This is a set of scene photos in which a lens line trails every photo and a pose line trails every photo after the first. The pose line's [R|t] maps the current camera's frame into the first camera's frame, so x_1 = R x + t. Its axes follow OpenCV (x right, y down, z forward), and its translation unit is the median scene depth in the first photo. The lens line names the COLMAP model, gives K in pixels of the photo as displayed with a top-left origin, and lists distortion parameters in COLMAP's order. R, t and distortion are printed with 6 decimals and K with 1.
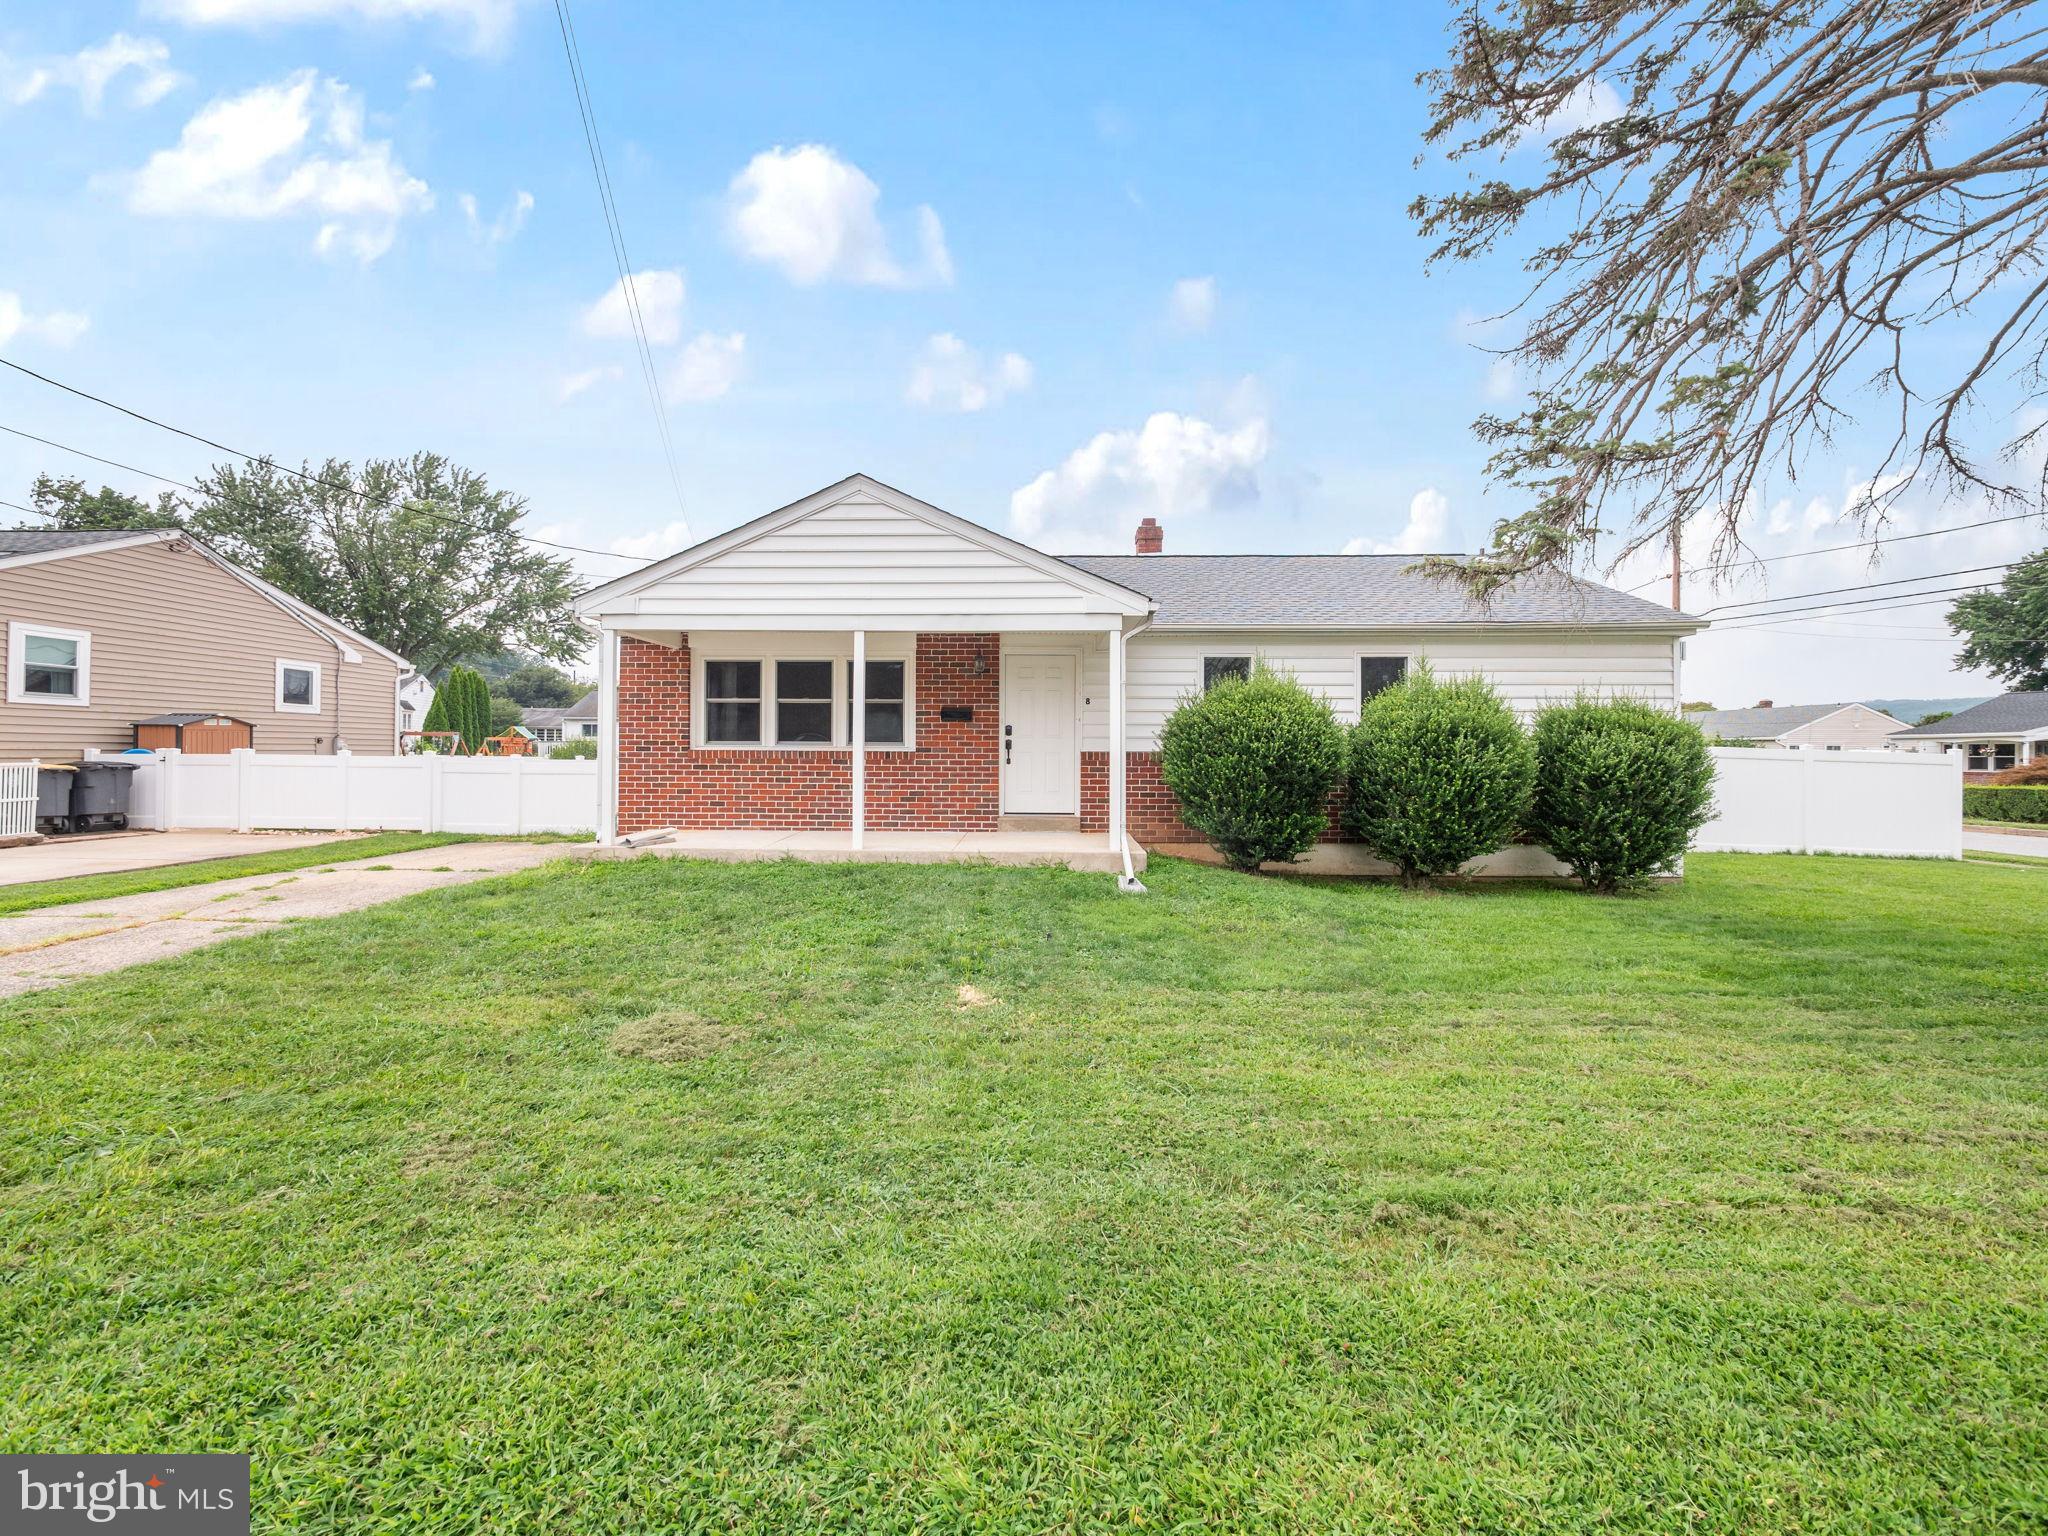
lens RADIAL K [[863.9, 0, 1025.7], [0, 863.9, 761.7], [0, 0, 1]] dist [0.000074, -0.000911]
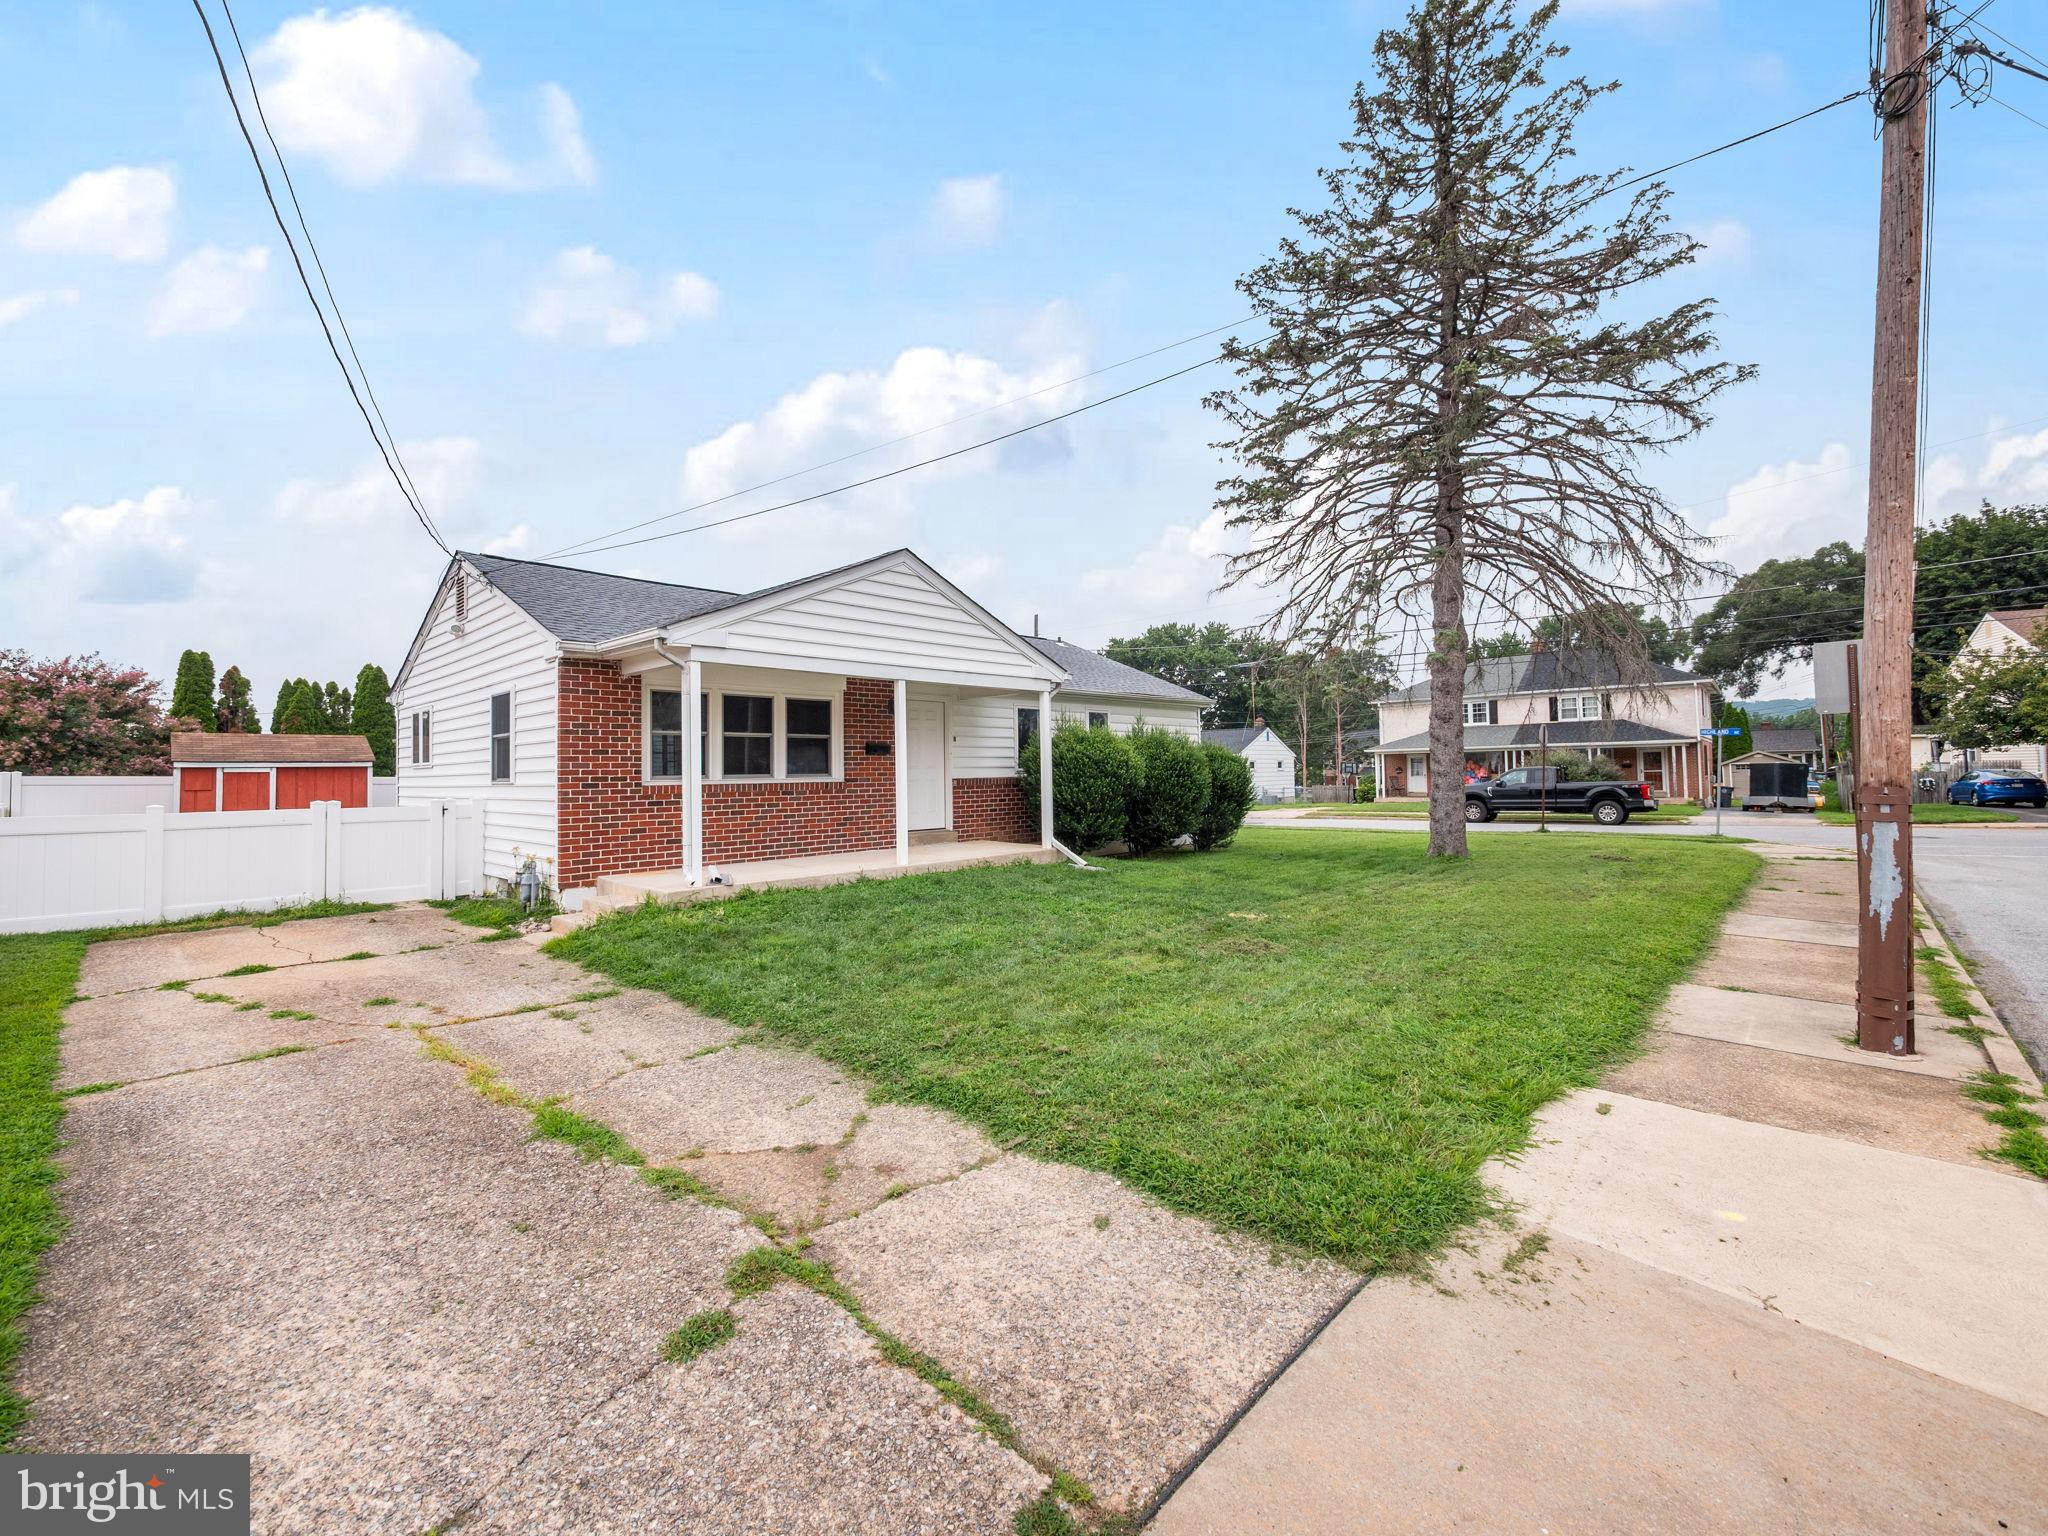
lens RADIAL K [[863.9, 0, 1033.5], [0, 863.9, 764.9], [0, 0, 1]] dist [0.000074, -0.000911]
pose [[0.664063, -0.008291, 0.747631, -0.873613], [0.028645, 0.999486, -0.014360, -0.011261], [-0.747128, 0.030952, 0.663959, 0.075827]]
